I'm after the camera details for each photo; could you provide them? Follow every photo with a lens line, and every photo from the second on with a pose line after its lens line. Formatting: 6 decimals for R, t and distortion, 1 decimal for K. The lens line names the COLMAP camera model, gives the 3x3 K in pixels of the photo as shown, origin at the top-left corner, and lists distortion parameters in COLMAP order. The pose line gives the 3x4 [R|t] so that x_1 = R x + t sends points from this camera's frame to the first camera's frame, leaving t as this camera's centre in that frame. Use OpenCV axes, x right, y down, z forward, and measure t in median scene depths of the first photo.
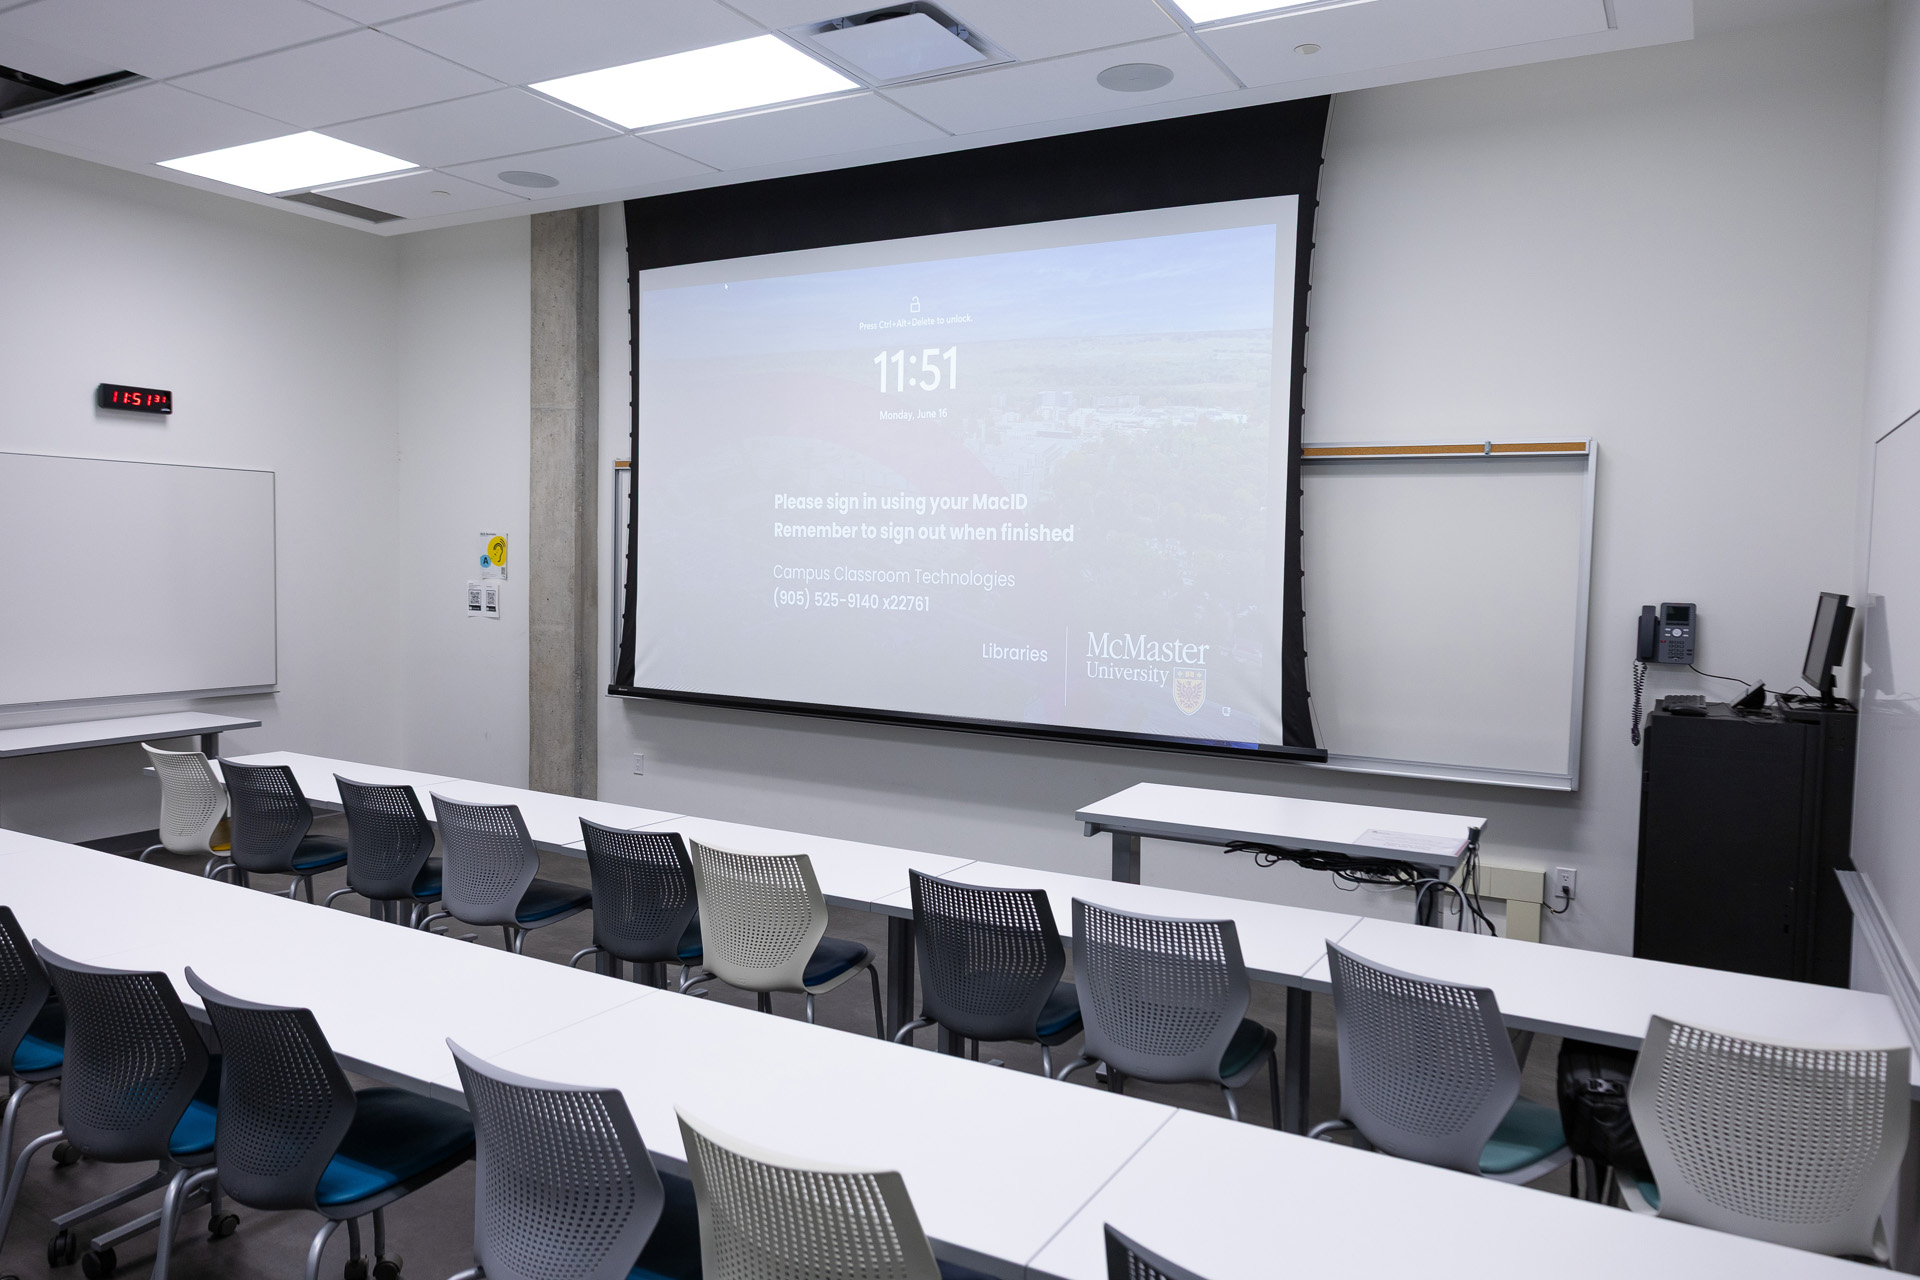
lens RADIAL K [[1319.5, 0, 979.1], [0, 1319.5, 638.9], [0, 0, 1]] dist [0.006137, 0.003978]
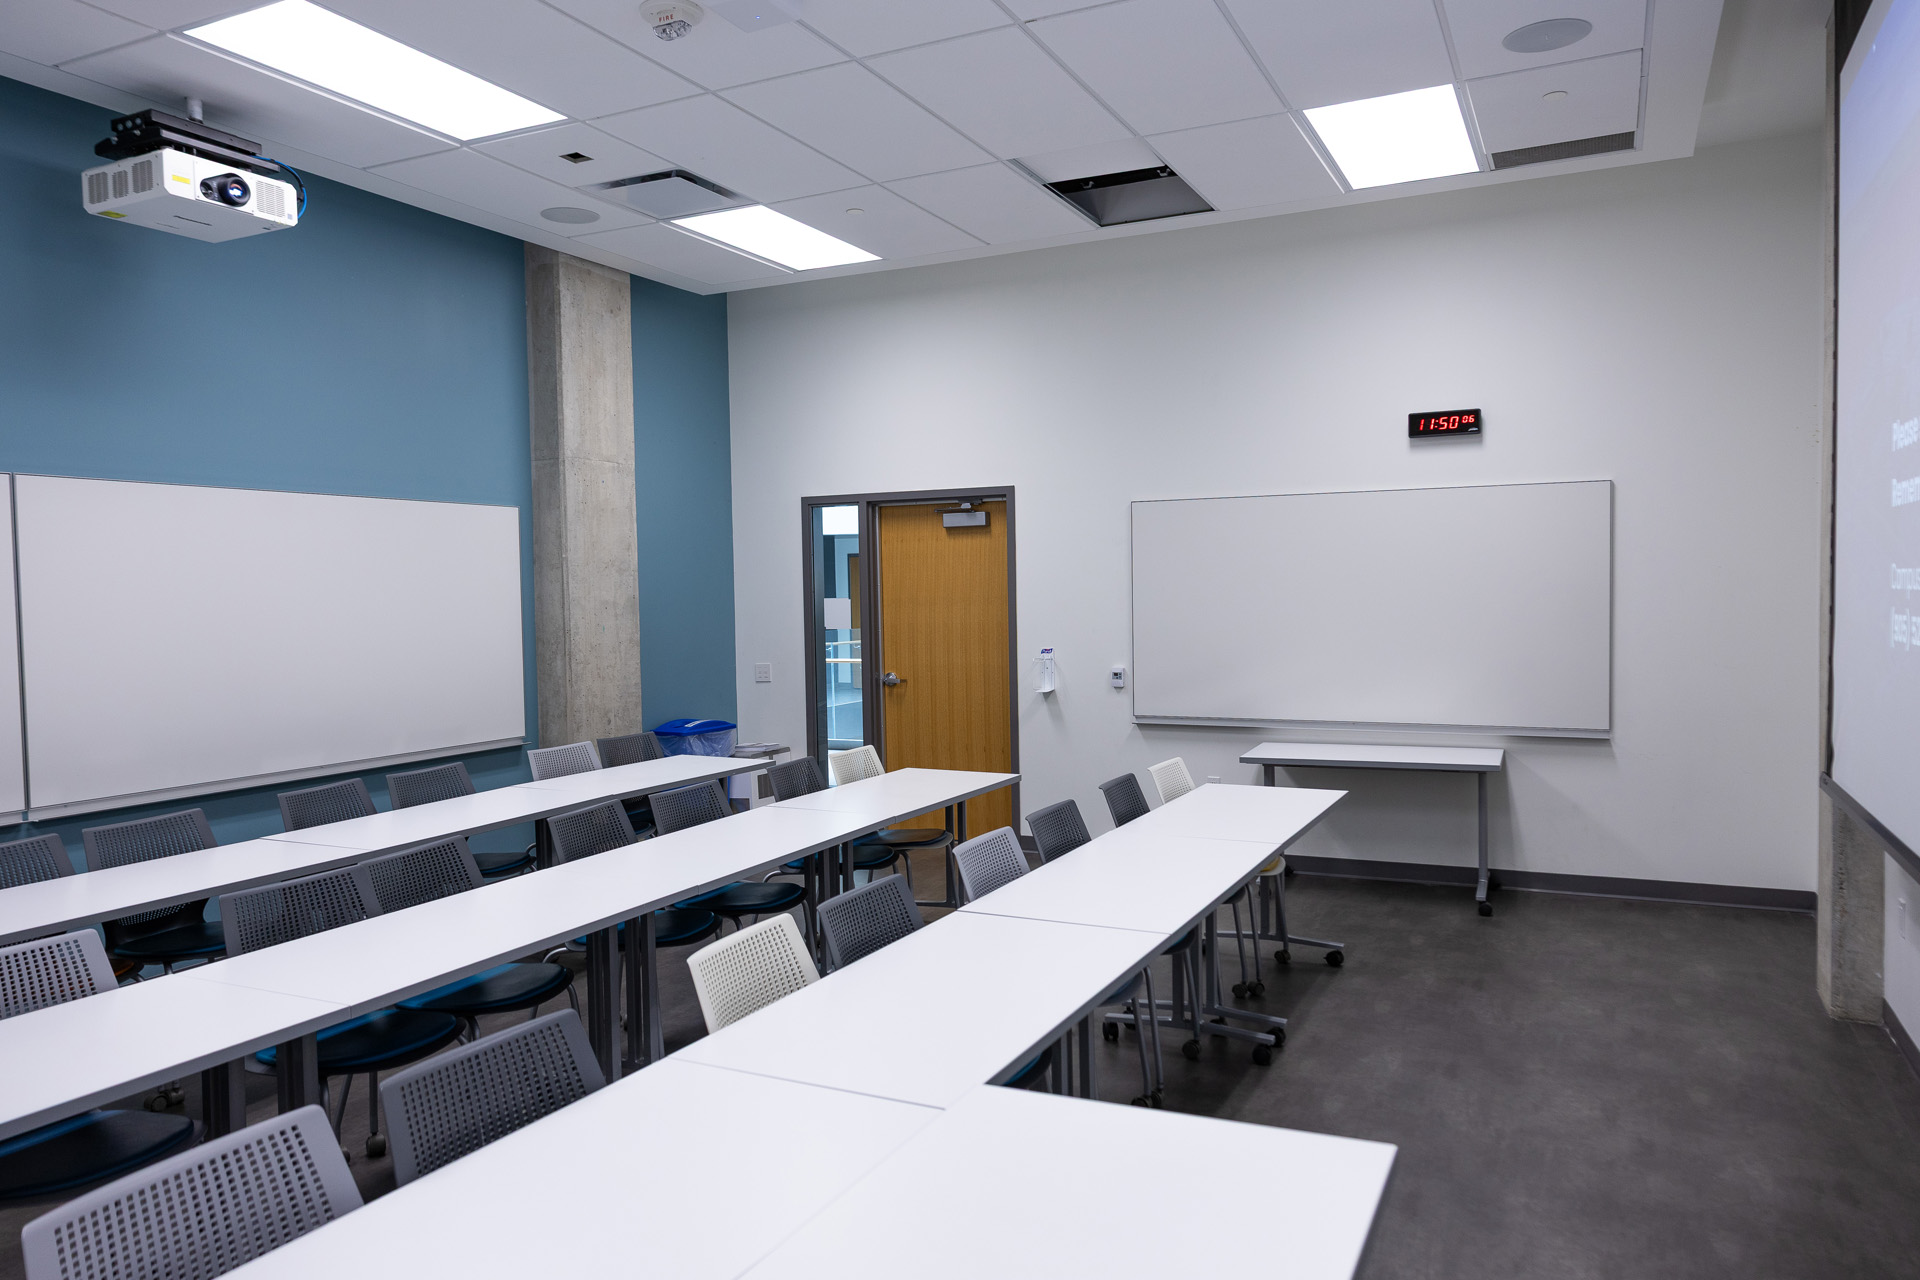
lens RADIAL K [[1284.7, 0, 951.7], [0, 1284.7, 641.4], [0, 0, 1]] dist [-0.004727, 0.008199]
pose [[0.051566, 0.016951, -0.998526, 0.356073], [-0.044916, 0.998884, 0.014638, -0.020599], [0.997659, 0.044095, 0.052270, 0.709389]]
